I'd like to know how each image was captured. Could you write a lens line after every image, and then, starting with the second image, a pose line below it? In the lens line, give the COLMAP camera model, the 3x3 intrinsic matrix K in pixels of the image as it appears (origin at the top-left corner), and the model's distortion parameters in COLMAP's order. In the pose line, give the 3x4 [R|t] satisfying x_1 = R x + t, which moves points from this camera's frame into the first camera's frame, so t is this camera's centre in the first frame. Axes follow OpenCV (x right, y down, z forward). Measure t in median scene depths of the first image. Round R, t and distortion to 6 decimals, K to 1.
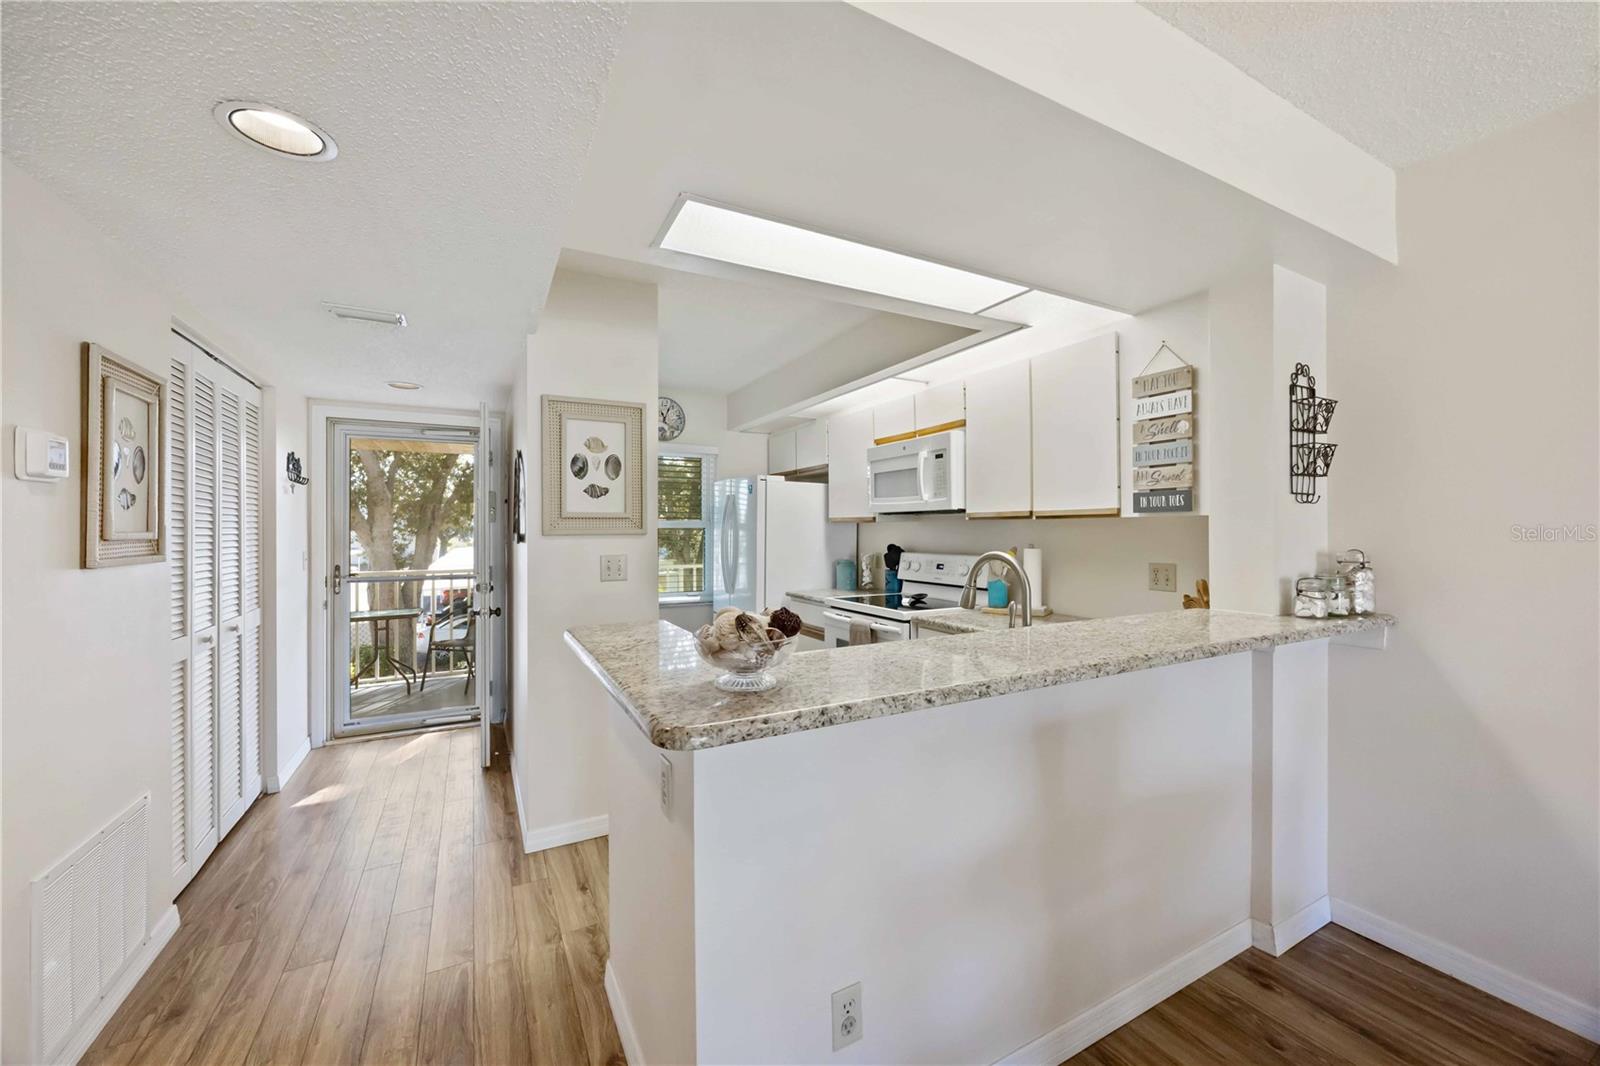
lens RADIAL K [[613.1, 0, 800.0], [0, 613.1, 533.0], [0, 0, 1]] dist [-0.000138, 0.000036]
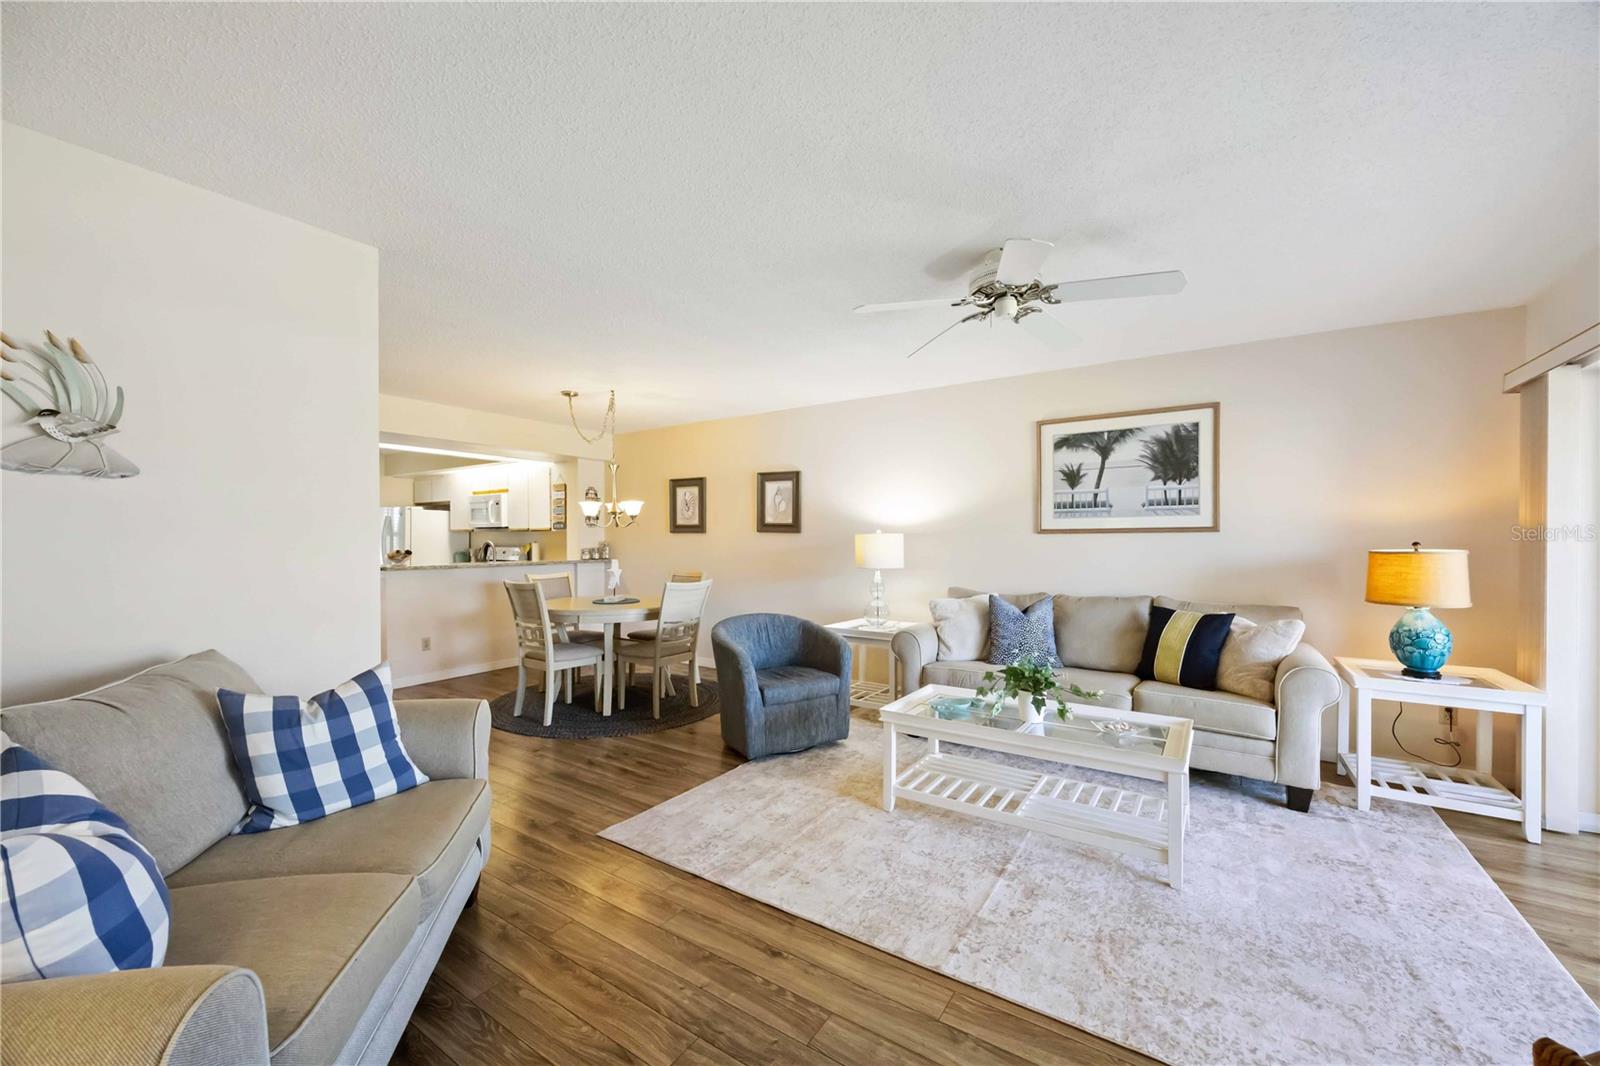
lens RADIAL K [[613.1, 0, 800.0], [0, 613.1, 533.0], [0, 0, 1]] dist [-0.000138, 0.000036]
pose [[0.879921, -0.000405, 0.475119, 0.105963], [0.005428, 0.999943, -0.009200, 0.010554], [-0.475088, 0.010674, 0.879873, -1.272656]]
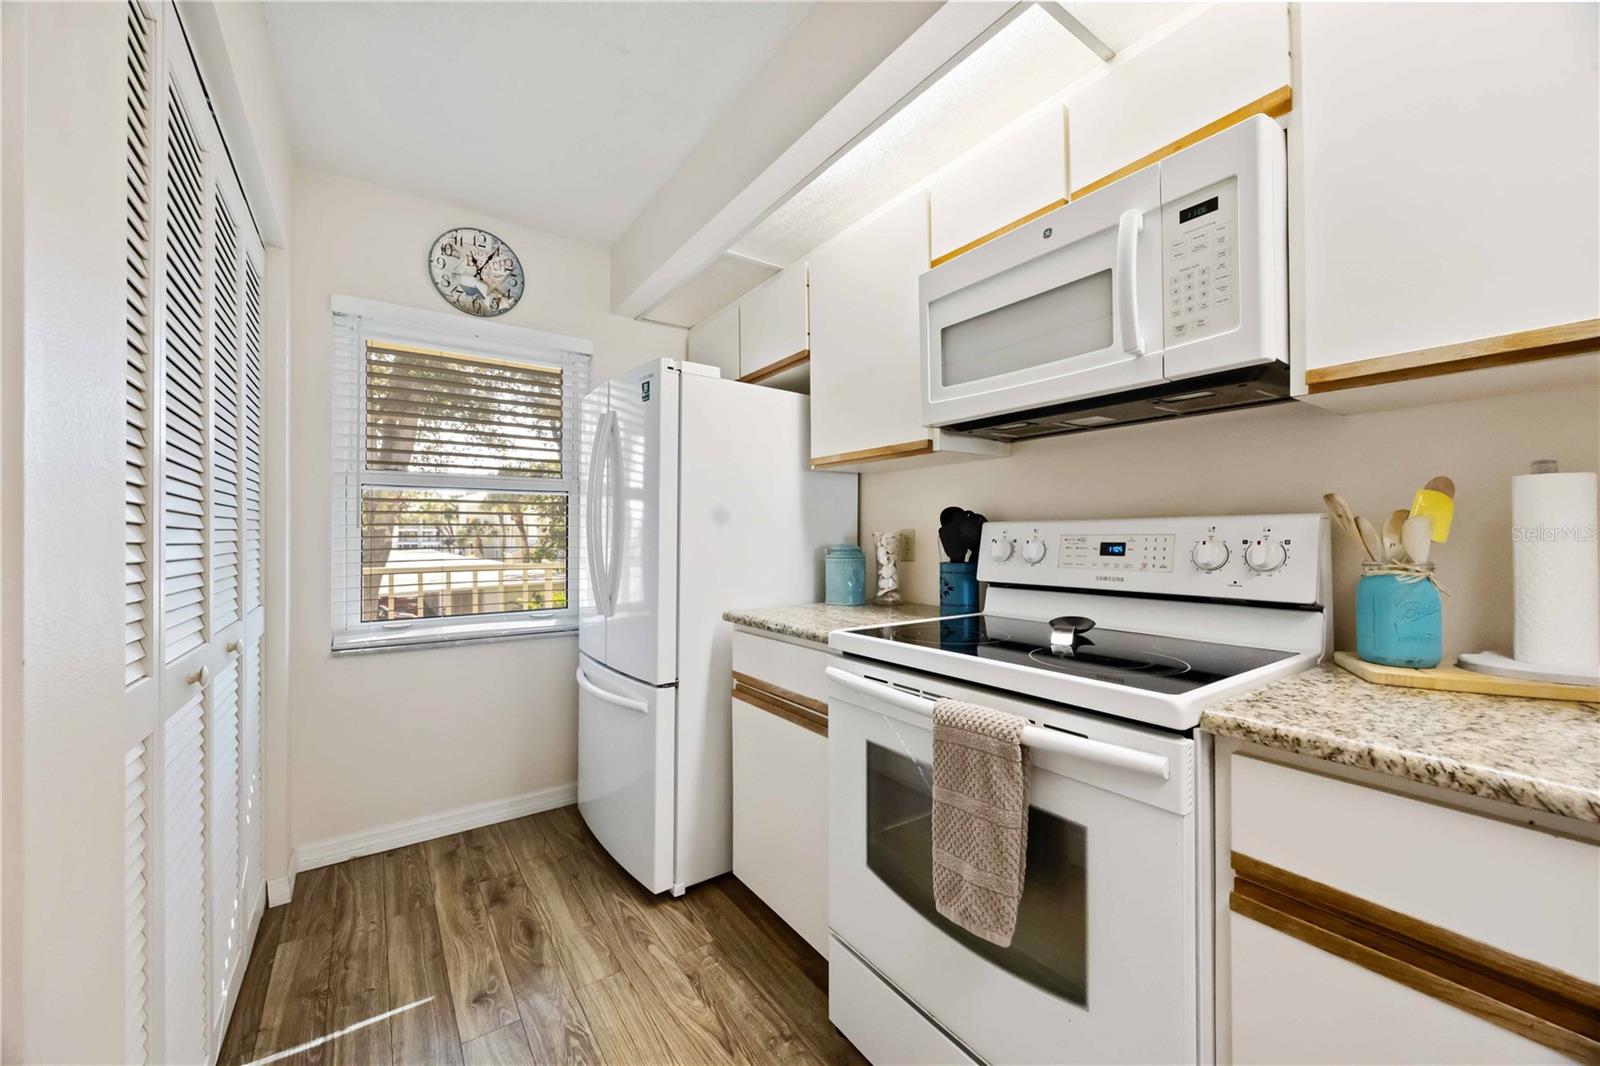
lens RADIAL K [[613.1, 0, 800.0], [0, 613.1, 533.0], [0, 0, 1]] dist [-0.000138, 0.000036]
pose [[0.992308, 0.001103, 0.123786, -0.023882], [0.000185, 0.999946, -0.010386, 0.043216], [-0.123791, 0.010329, 0.992255, 0.558722]]
